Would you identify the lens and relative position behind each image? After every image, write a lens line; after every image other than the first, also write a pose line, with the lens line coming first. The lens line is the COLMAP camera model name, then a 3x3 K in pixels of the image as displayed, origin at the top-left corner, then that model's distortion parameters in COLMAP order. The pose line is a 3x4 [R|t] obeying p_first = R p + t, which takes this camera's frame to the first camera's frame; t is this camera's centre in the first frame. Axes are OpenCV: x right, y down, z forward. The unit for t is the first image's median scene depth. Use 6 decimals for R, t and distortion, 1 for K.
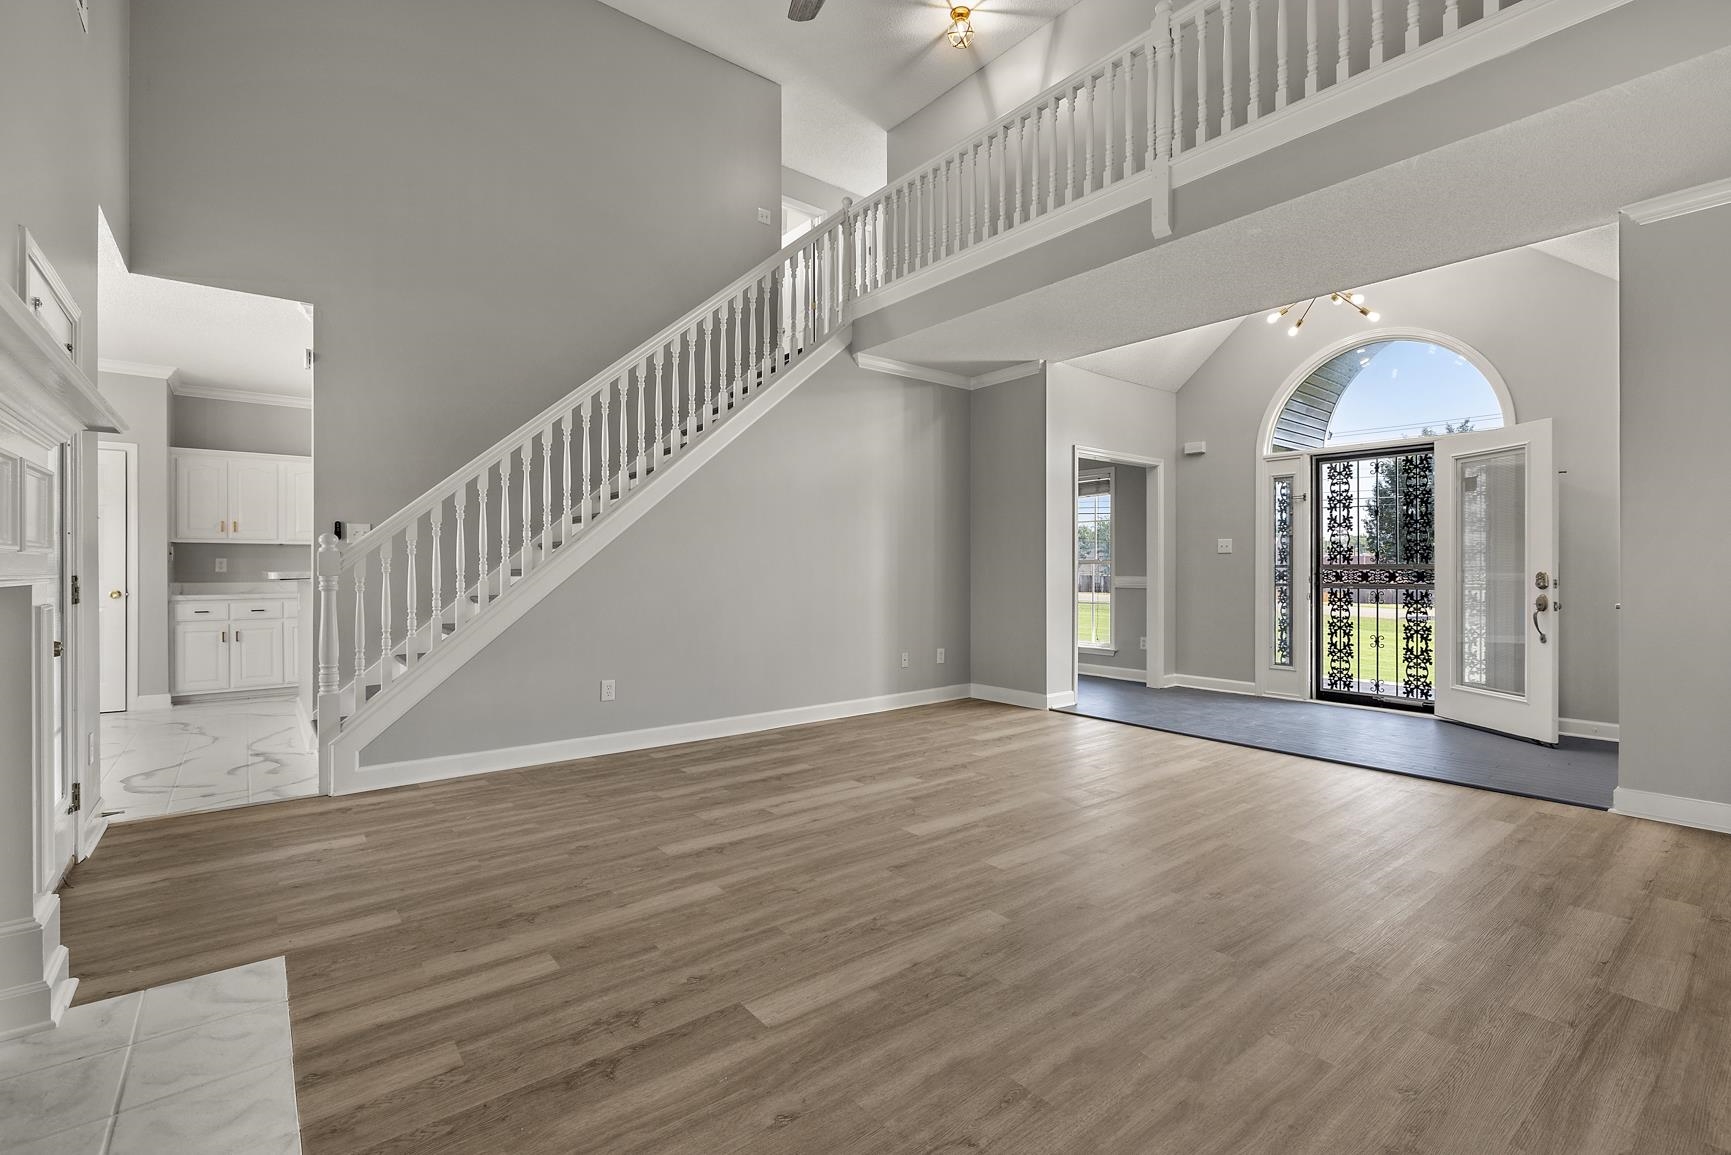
lens RADIAL K [[770.4, 0, 860.1], [0, 770.4, 576.2], [0, 0, 1]] dist [-0.004527, 0.000226]
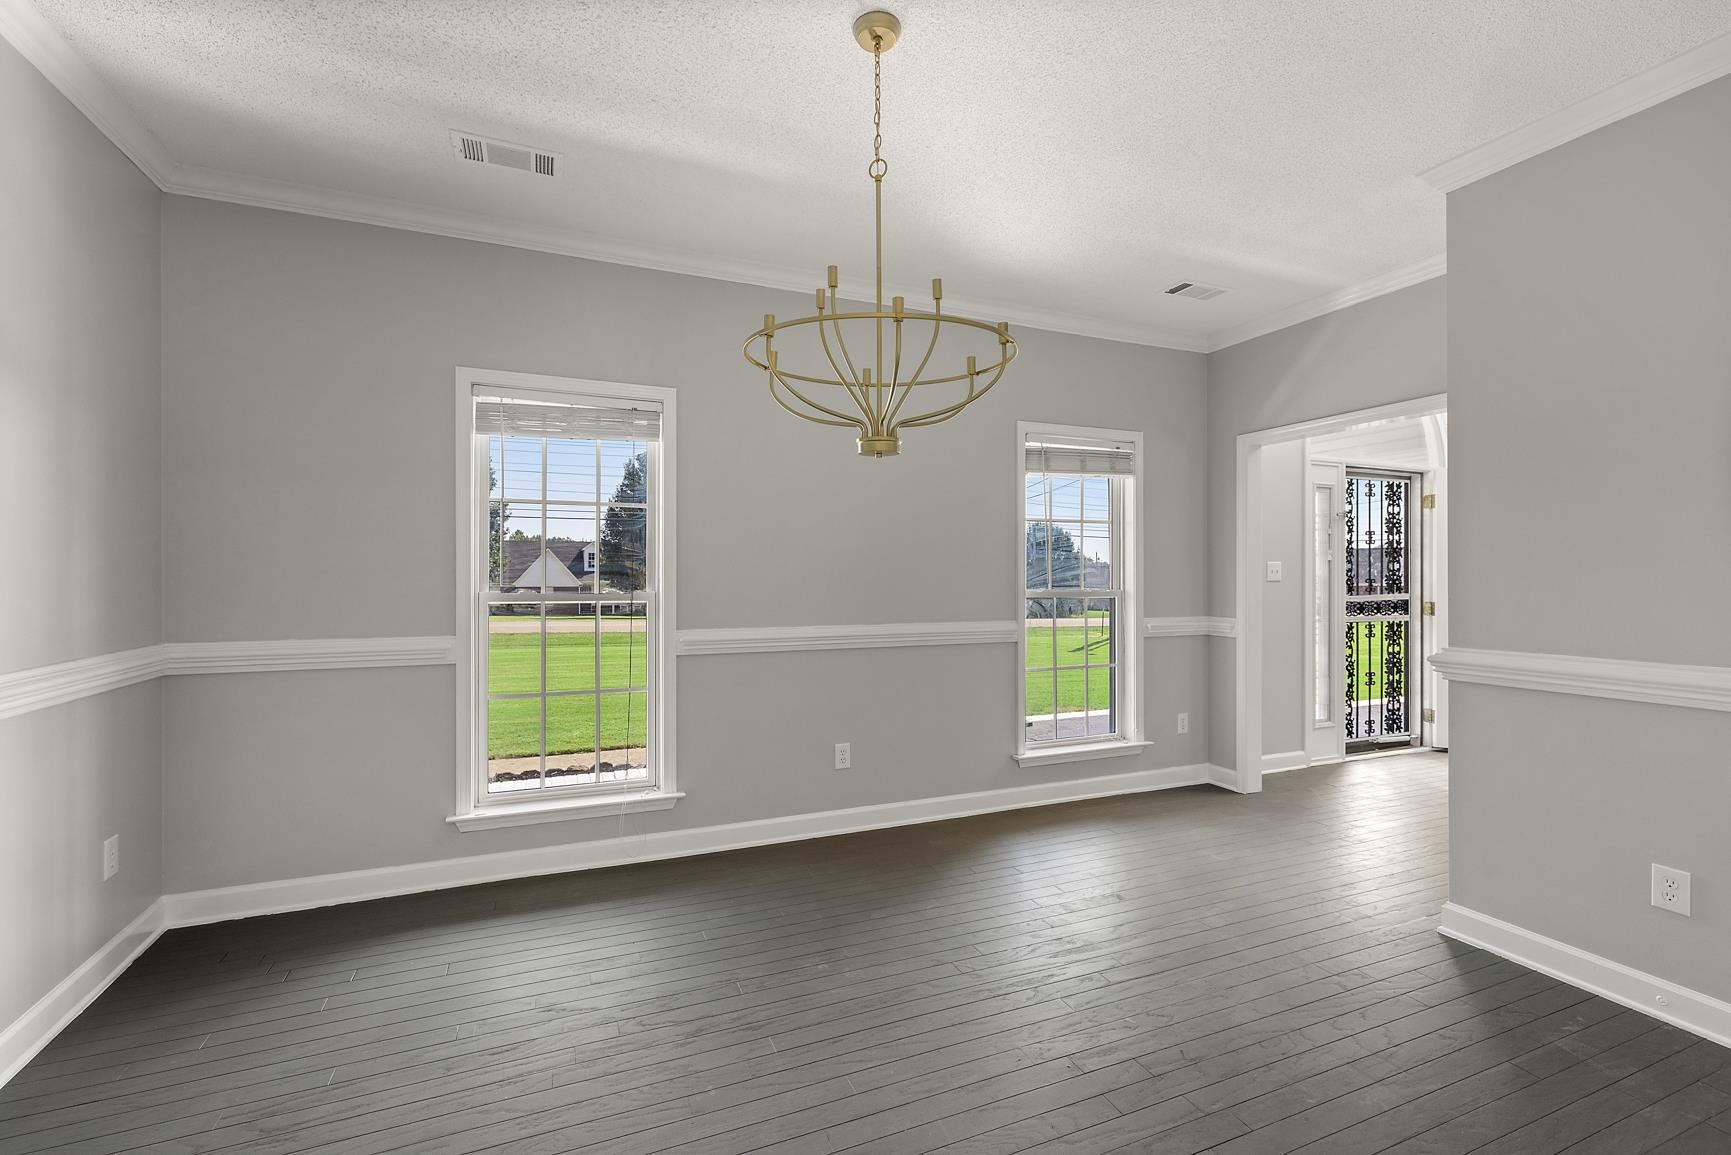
lens RADIAL K [[770.4, 0, 860.1], [0, 770.4, 576.2], [0, 0, 1]] dist [-0.004527, 0.000226]
pose [[0.267956, 0.011608, 0.963361, -0.364960], [0.019177, 0.999665, -0.017379, -0.032041], [-0.963240, 0.023131, 0.267644, 1.306009]]
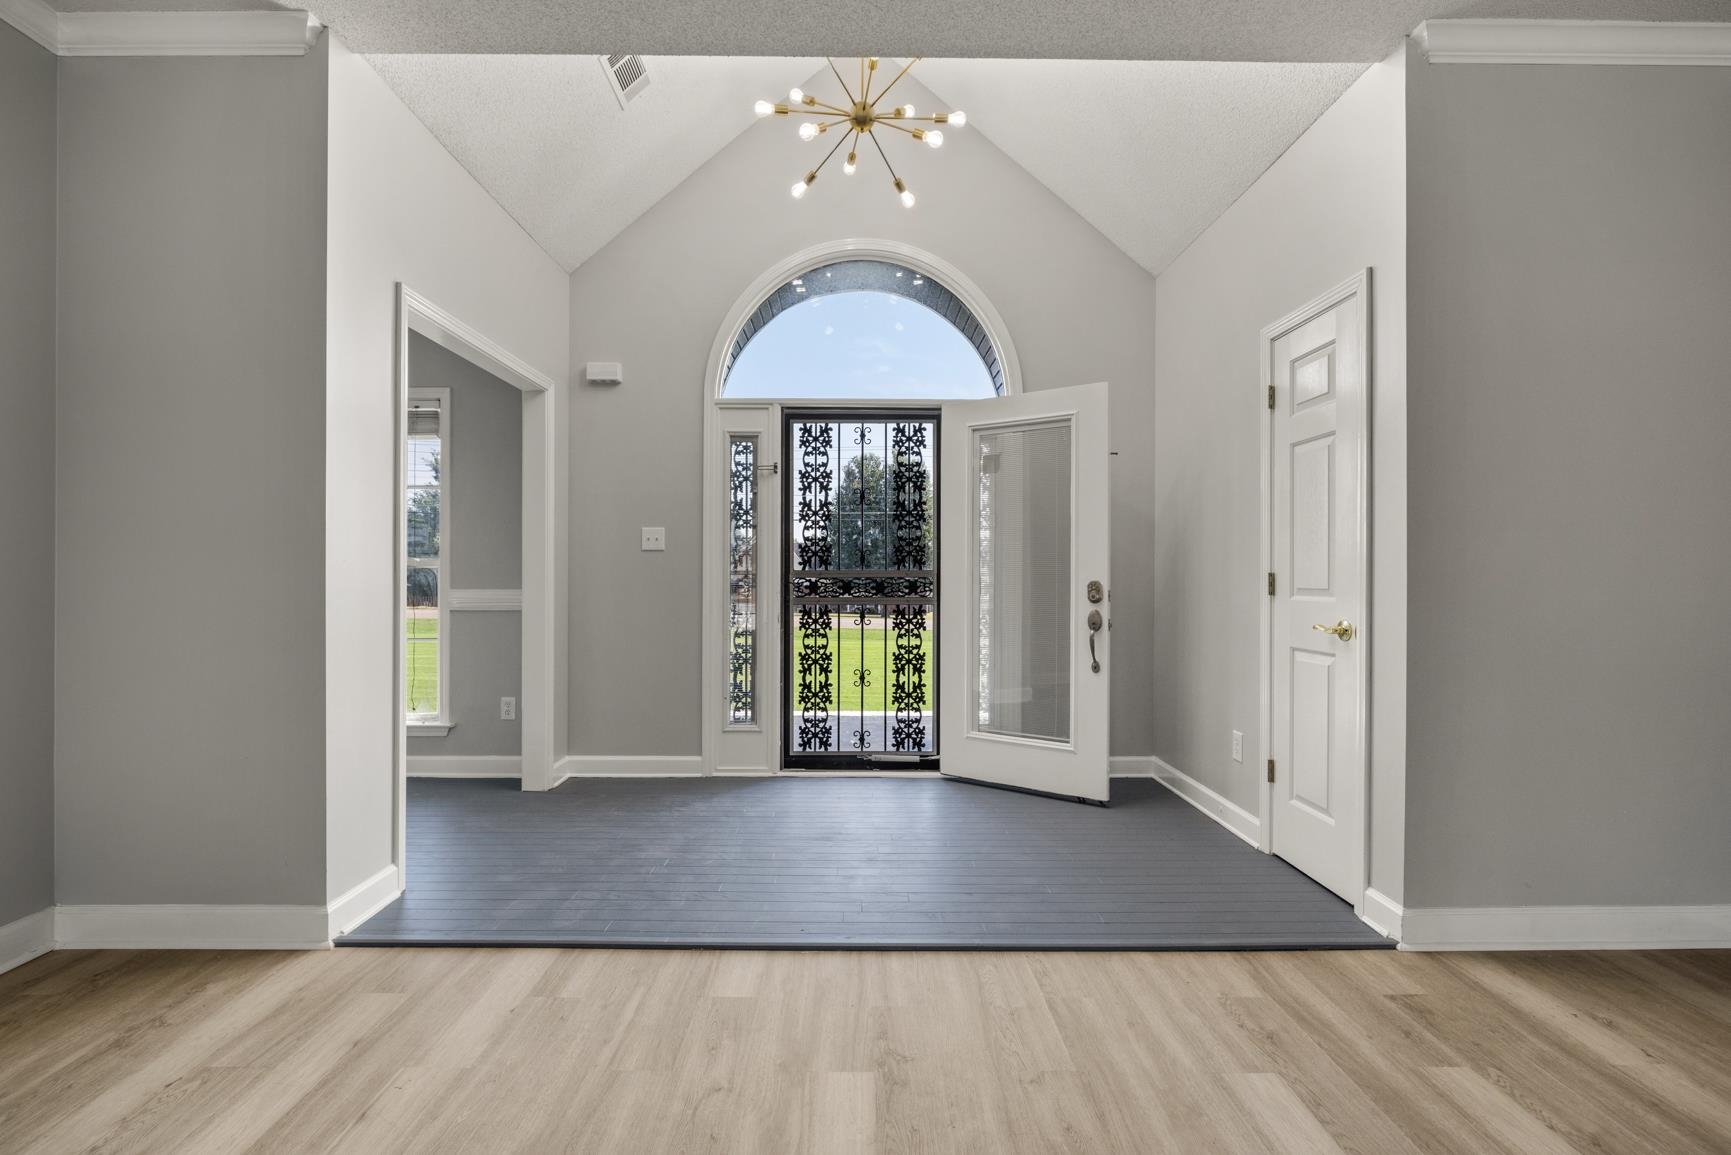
lens RADIAL K [[770.4, 0, 860.1], [0, 770.4, 576.2], [0, 0, 1]] dist [-0.004527, 0.000226]
pose [[0.617940, 0.005029, 0.786210, 0.103220], [0.005347, 0.999930, -0.010599, -0.002300], [-0.786207, 0.010753, 0.617869, 0.542968]]
